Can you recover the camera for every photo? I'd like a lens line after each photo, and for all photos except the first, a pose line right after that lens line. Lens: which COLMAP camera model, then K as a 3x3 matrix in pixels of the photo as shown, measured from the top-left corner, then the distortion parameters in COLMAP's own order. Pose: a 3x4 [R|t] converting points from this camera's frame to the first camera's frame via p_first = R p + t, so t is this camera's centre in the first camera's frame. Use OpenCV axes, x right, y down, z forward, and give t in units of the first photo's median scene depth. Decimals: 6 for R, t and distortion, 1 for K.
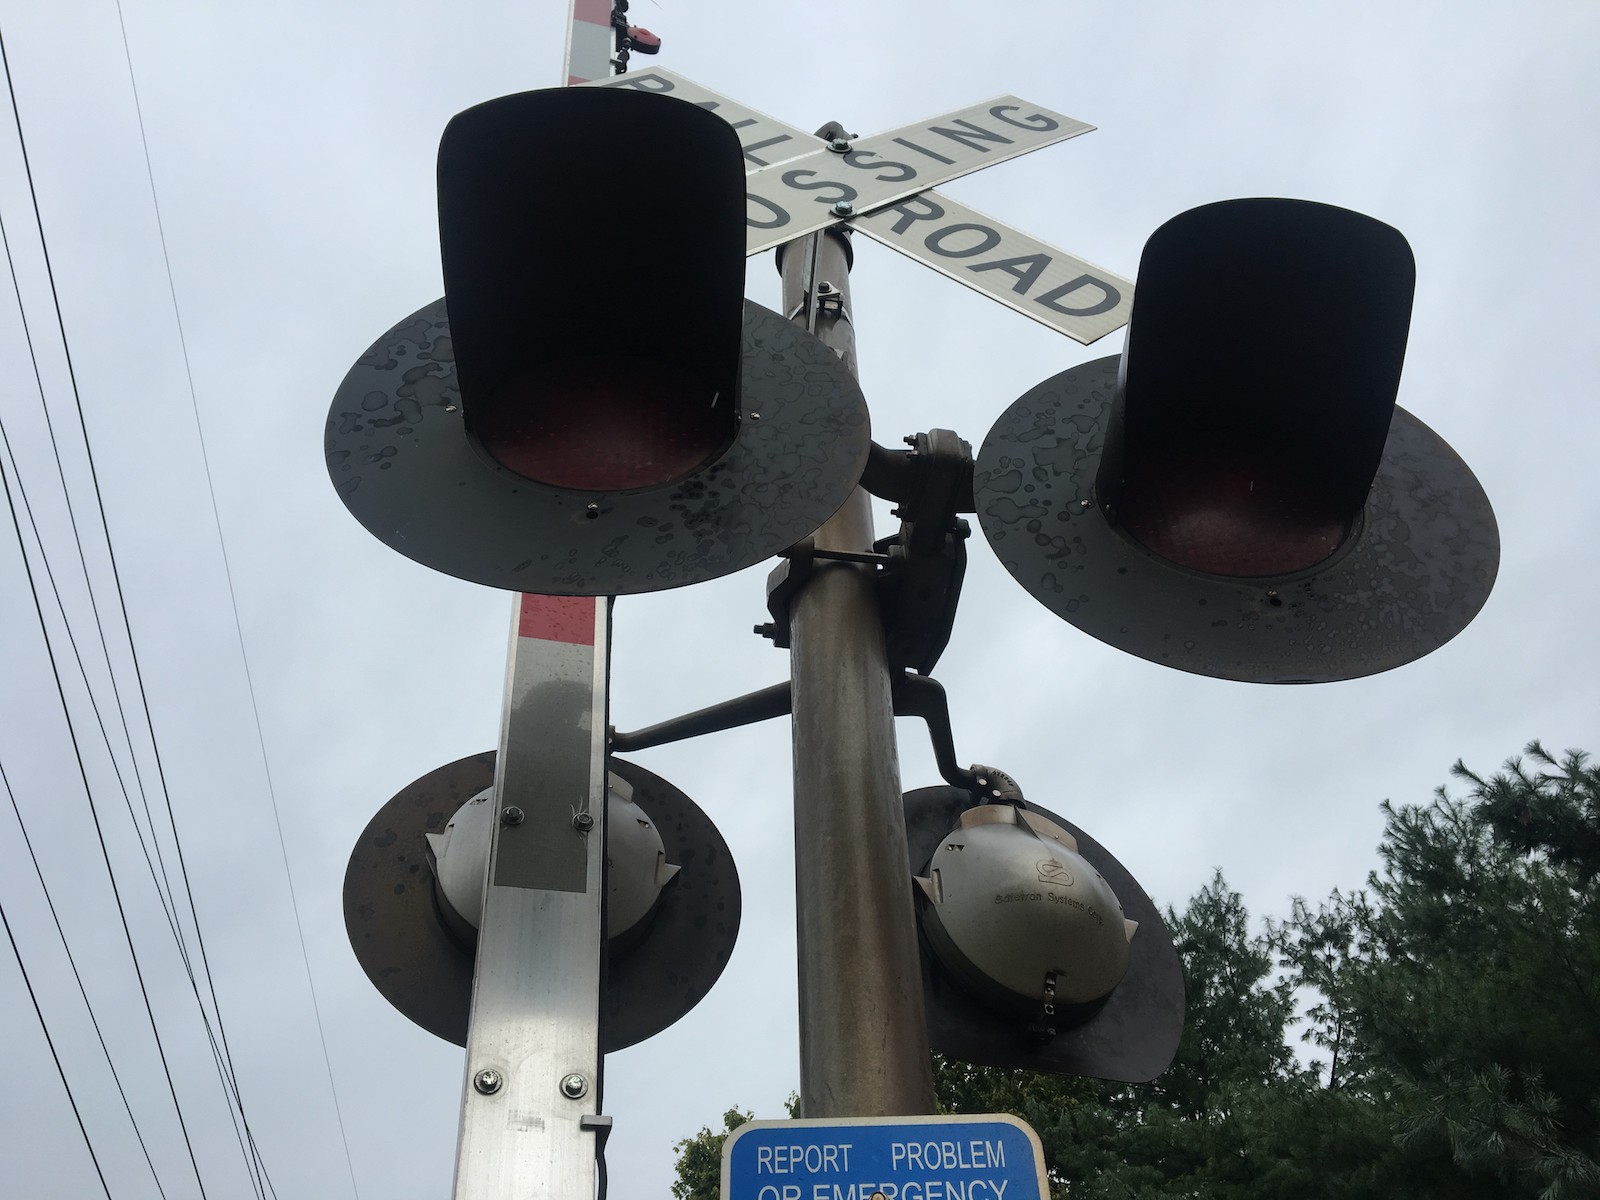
lens RADIAL K [[1363.0, 0, 765.0], [0, 1363.0, 560.9], [0, 0, 1]] dist [0.140224, -0.220855]
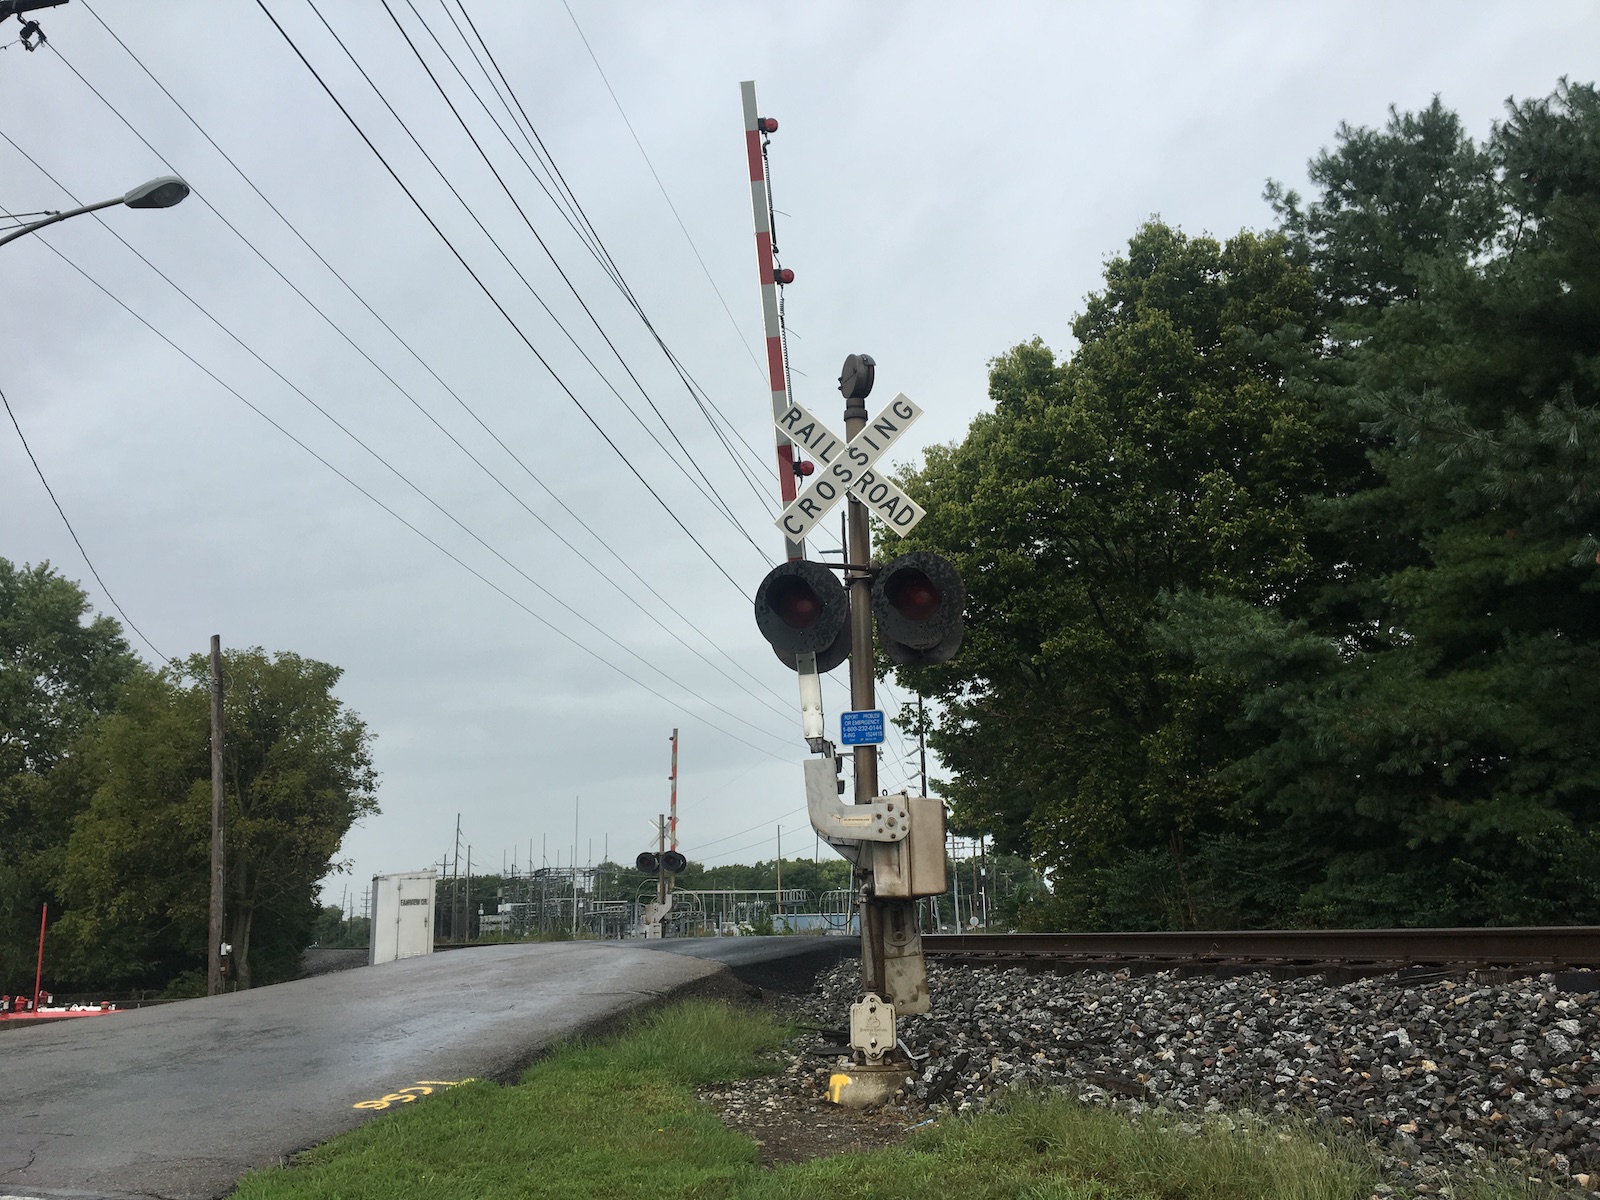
lens RADIAL K [[1355.3, 0, 794.2], [0, 1355.3, 599.3], [0, 0, 1]] dist [0.096599, -0.145765]
pose [[0.959834, -0.075325, -0.270269, 0.102649], [0.224615, 0.783540, 0.579321, -0.251343], [0.168129, -0.616758, 0.768987, -0.243464]]
